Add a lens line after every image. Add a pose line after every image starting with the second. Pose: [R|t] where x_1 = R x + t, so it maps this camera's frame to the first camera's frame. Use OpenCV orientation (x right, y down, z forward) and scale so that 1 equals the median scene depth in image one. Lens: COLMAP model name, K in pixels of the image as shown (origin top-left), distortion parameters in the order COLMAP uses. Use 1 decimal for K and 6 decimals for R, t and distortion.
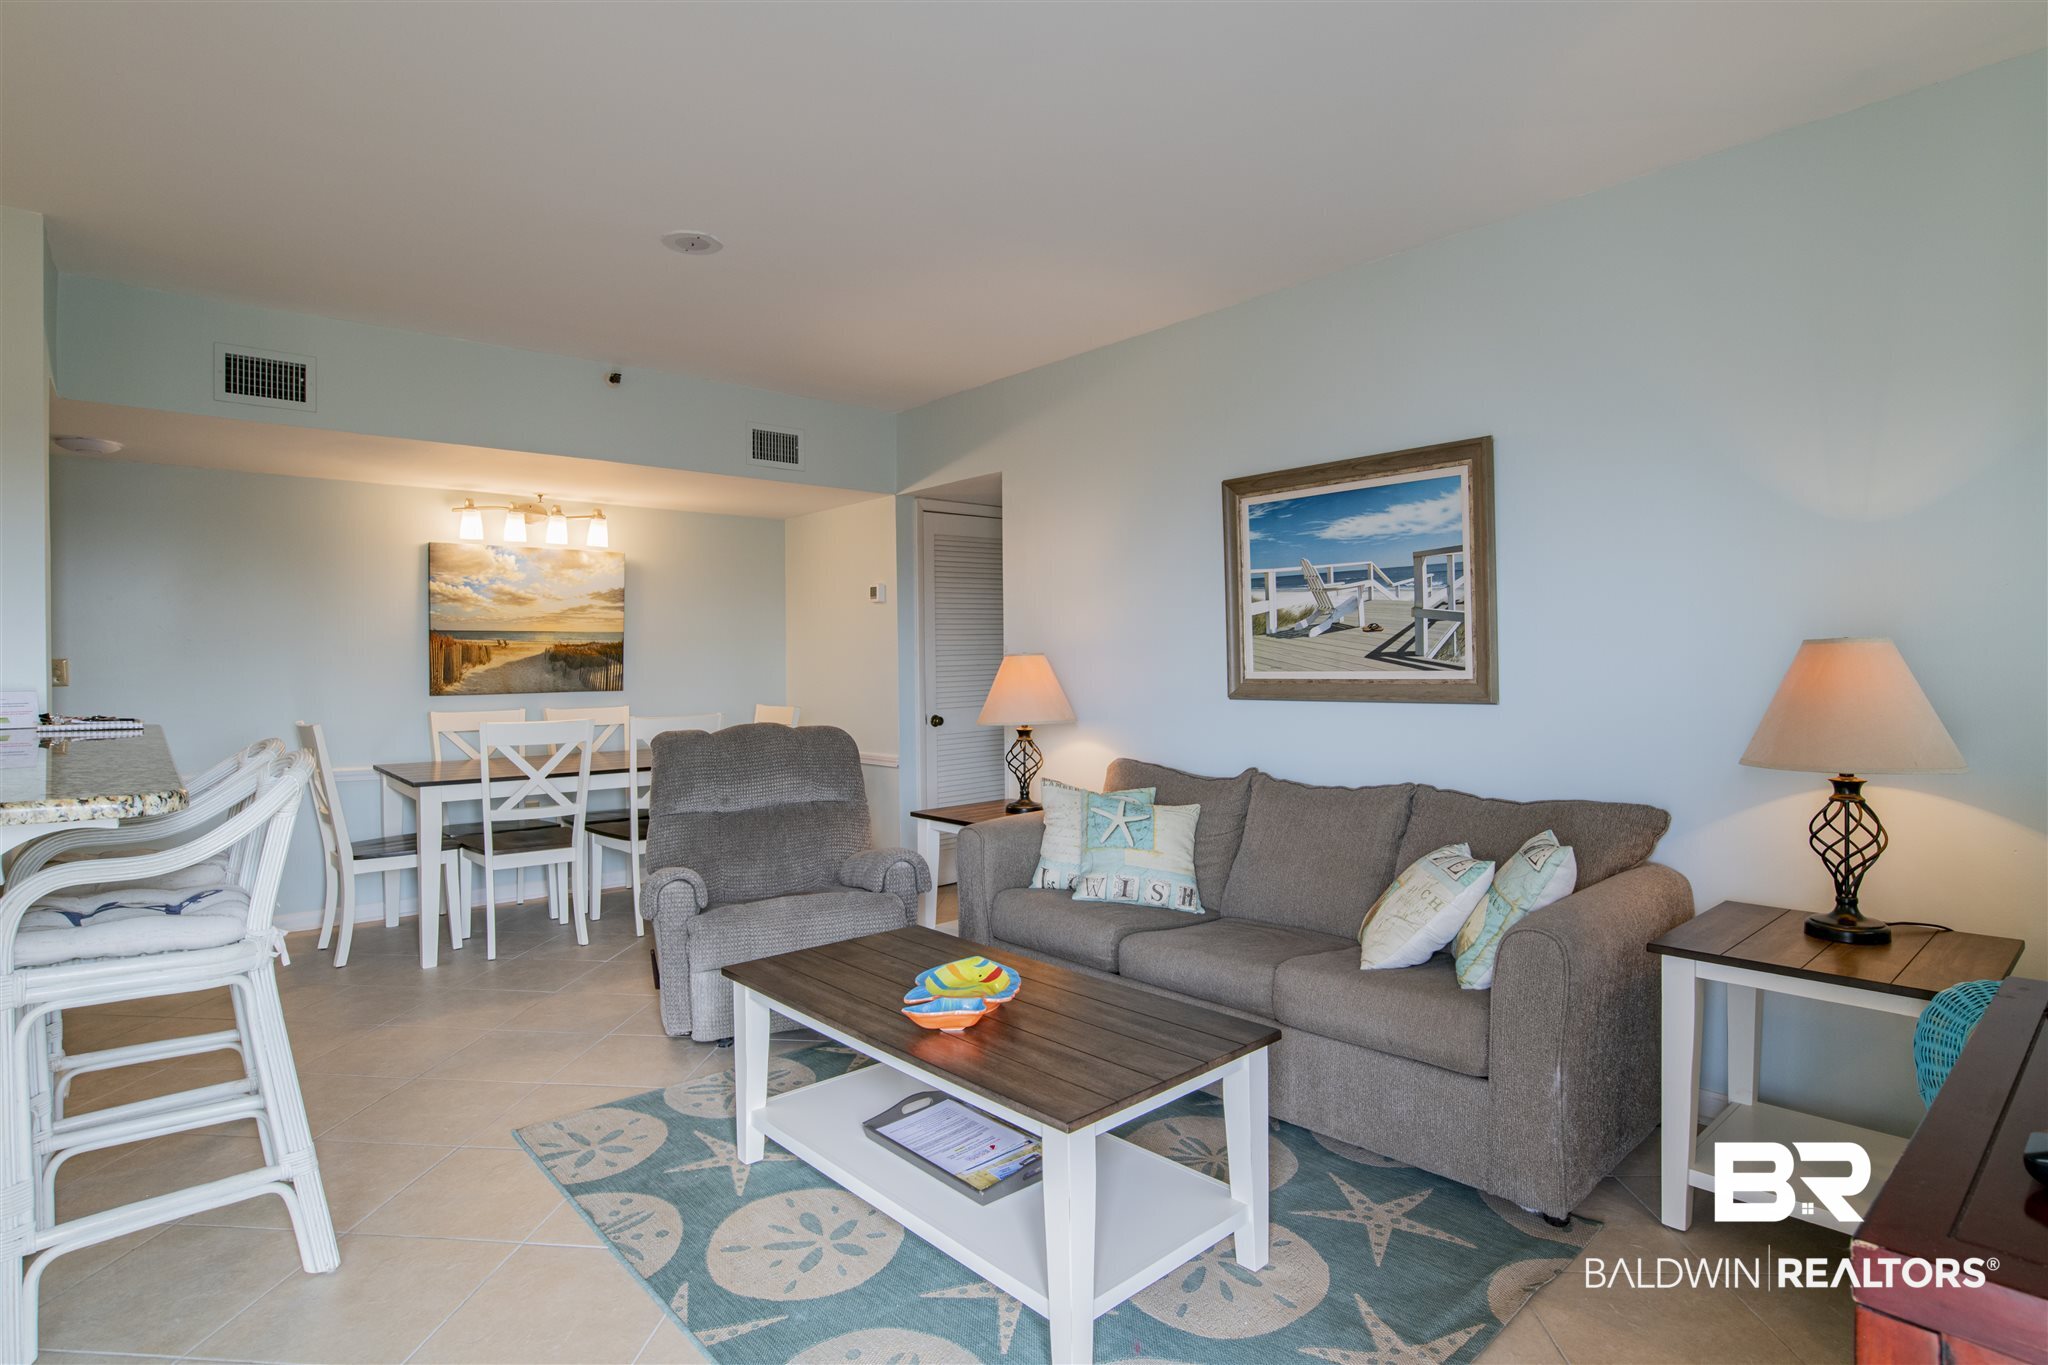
lens RADIAL K [[1047.2, 0, 1031.8], [0, 1047.2, 674.9], [0, 0, 1]] dist [-0.067867, 0.021152]
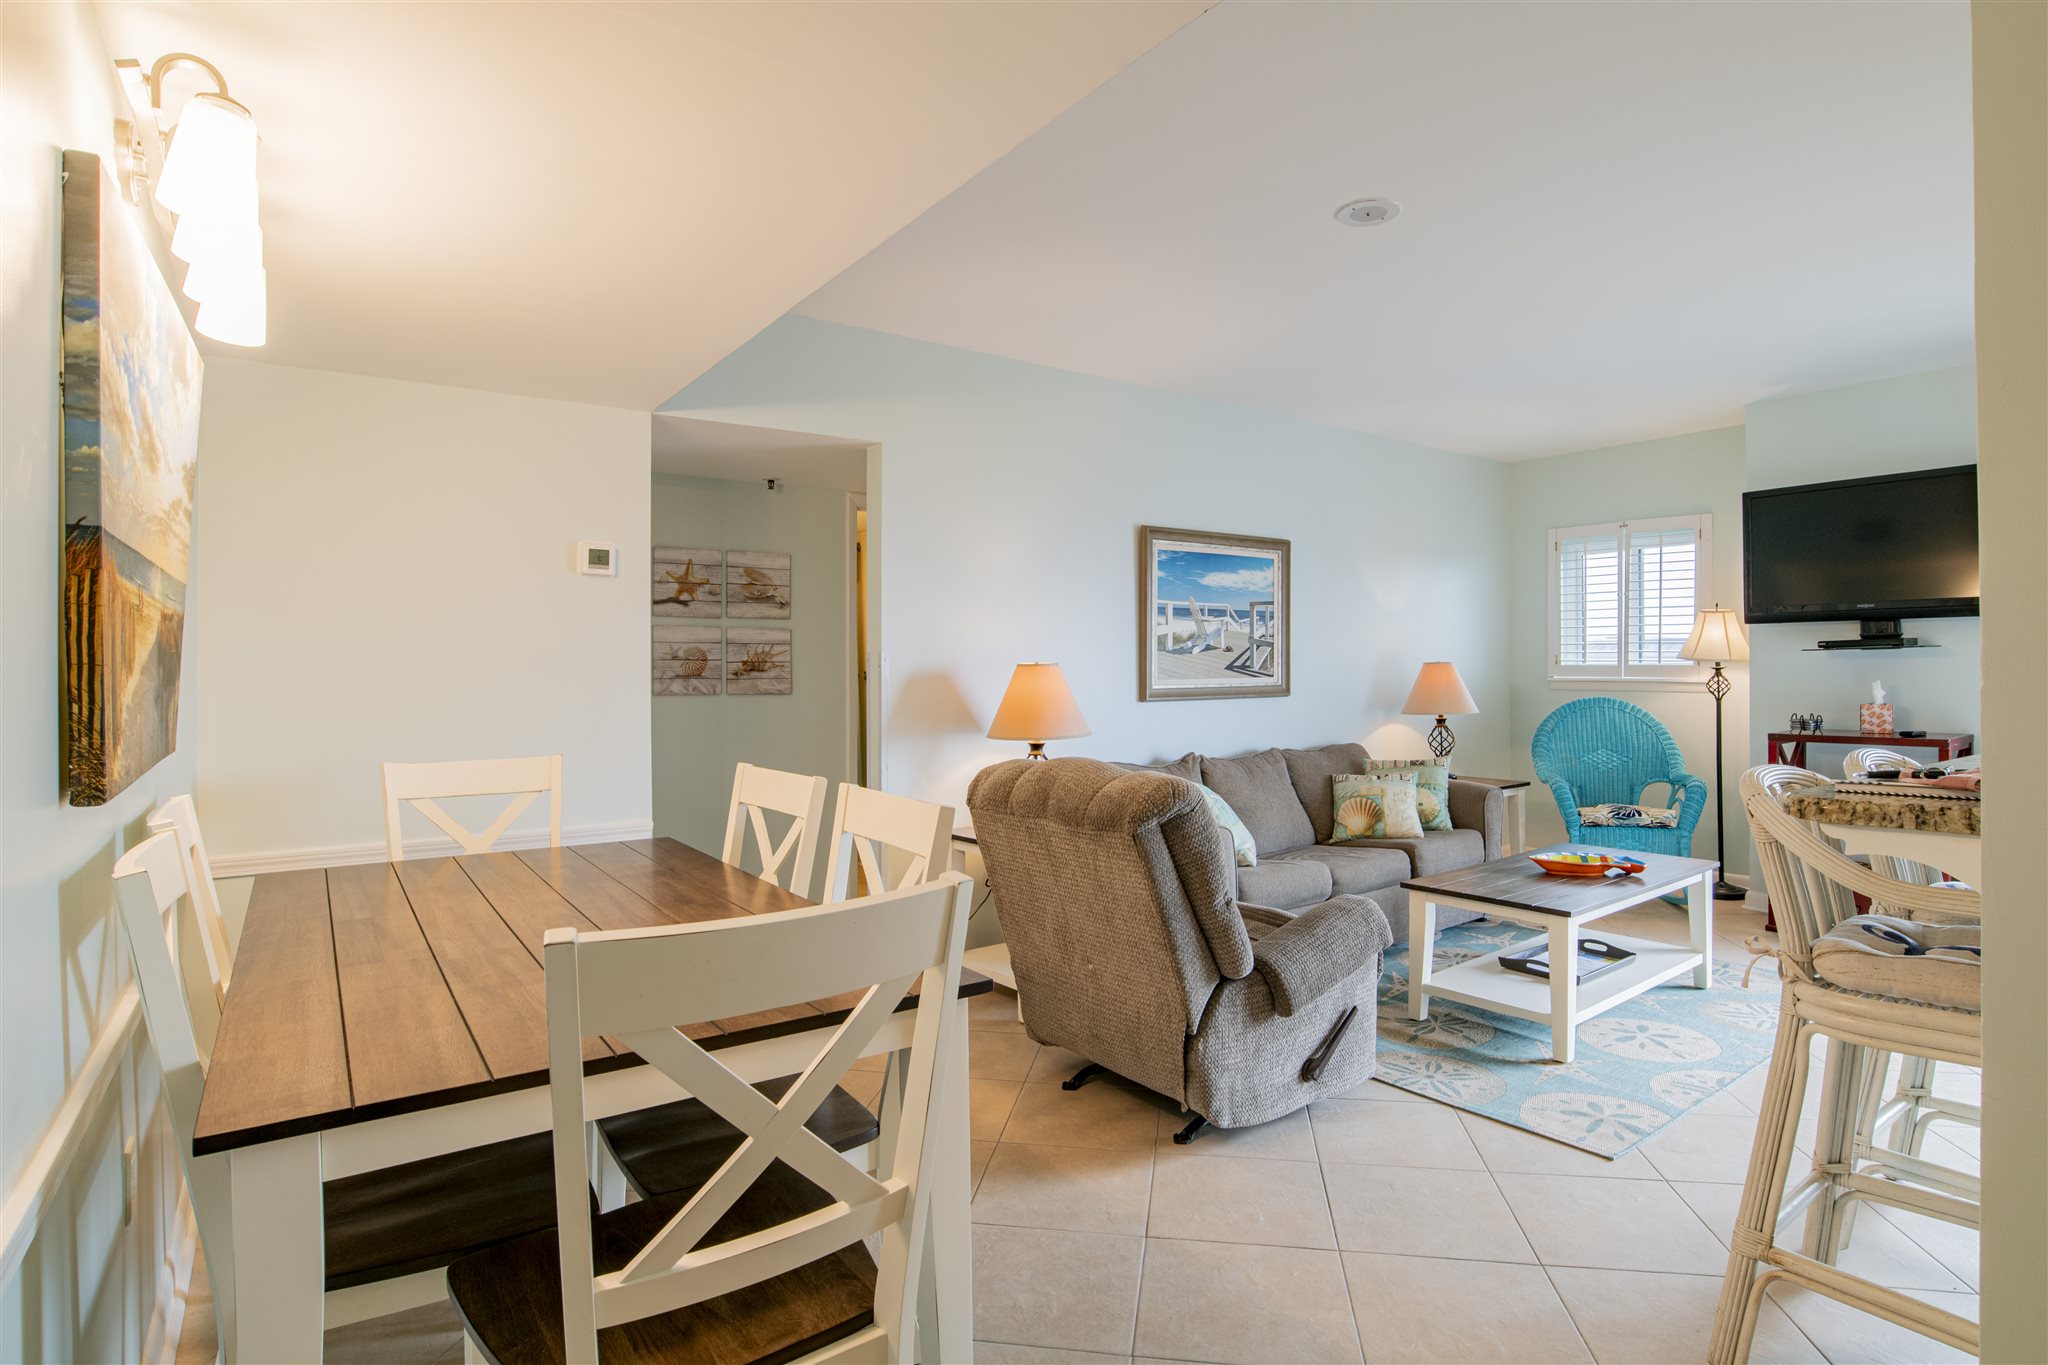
lens RADIAL K [[1047.2, 0, 1031.8], [0, 1047.2, 674.9], [0, 0, 1]] dist [-0.067867, 0.021152]
pose [[0.093367, 0.006494, 0.995611, -1.101646], [0.020781, 0.999748, -0.008470, -0.001455], [-0.995415, 0.021481, 0.093209, 1.059856]]
